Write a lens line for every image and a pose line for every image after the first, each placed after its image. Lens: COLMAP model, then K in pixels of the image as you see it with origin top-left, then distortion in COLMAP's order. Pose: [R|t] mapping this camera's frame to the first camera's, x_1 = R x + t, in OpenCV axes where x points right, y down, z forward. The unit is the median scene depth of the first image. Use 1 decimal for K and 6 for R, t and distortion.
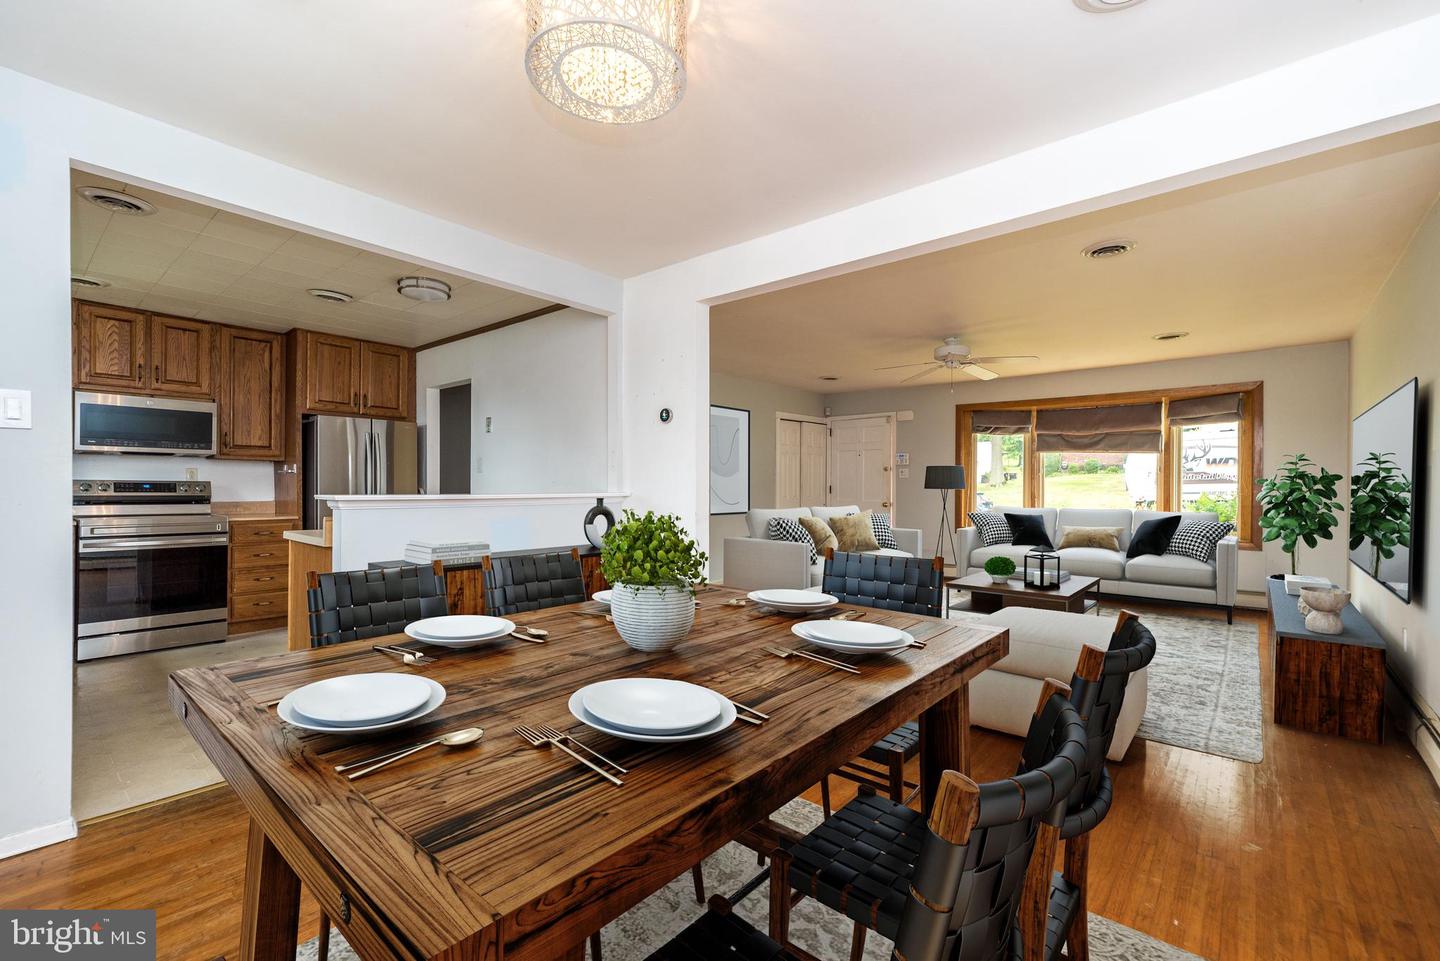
lens RADIAL K [[628.1, 0, 723.1], [0, 628.1, 485.8], [0, 0, 1]] dist [0.005198, 0.001432]
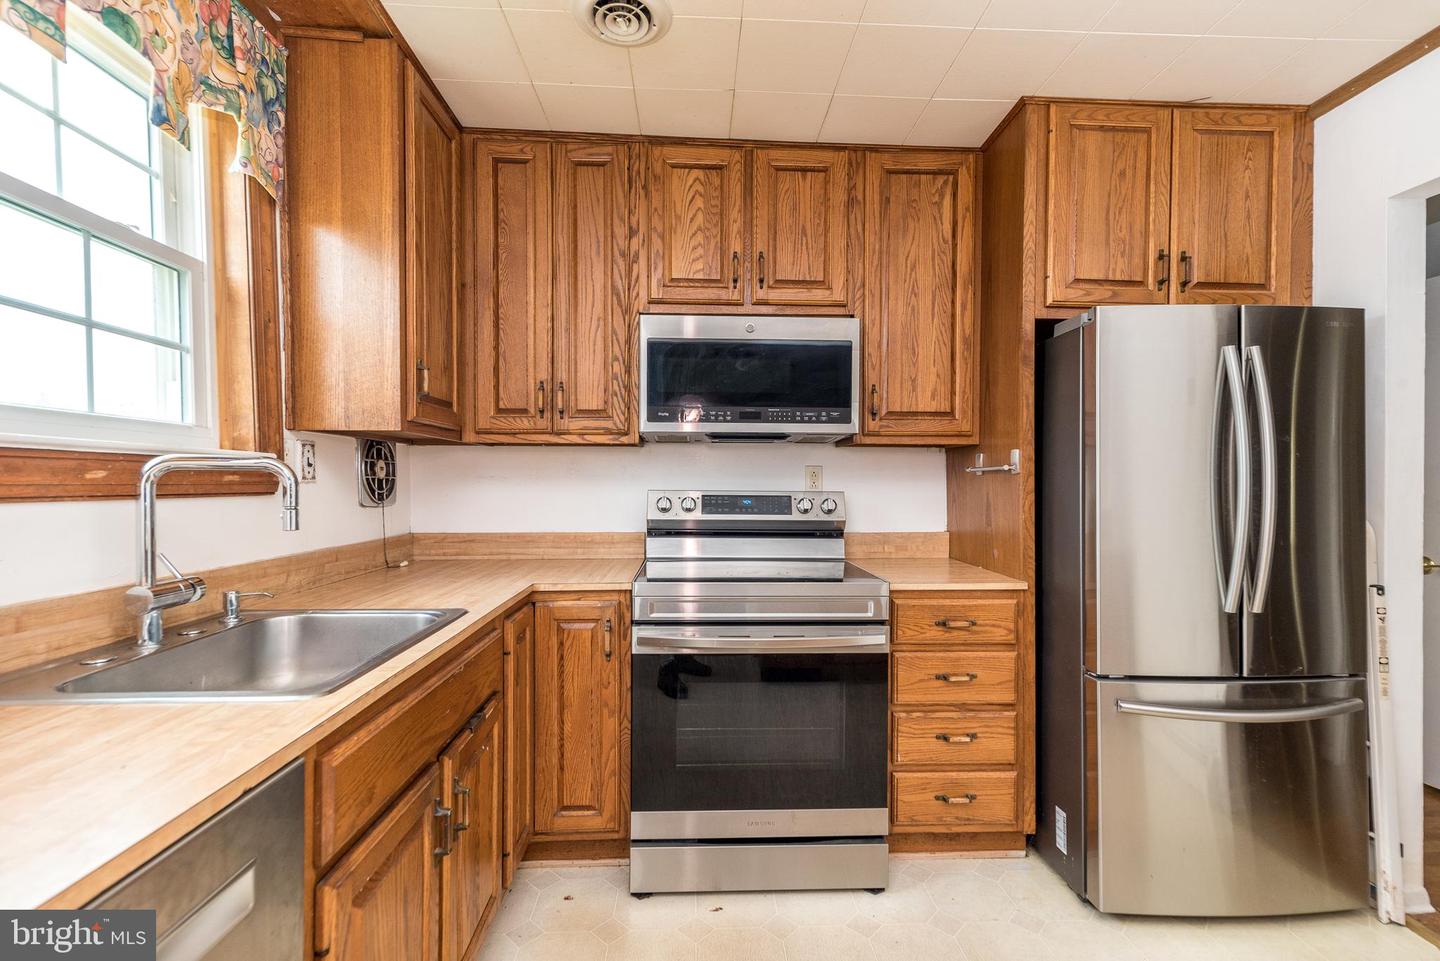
lens RADIAL K [[628.1, 0, 726.8], [0, 628.1, 486.8], [0, 0, 1]] dist [0.005198, 0.001432]
pose [[0.687459, 0.004373, -0.726210, -0.543382], [0.001222, 0.999973, 0.007179, -0.015127], [0.726222, -0.005823, 0.687436, 0.624591]]
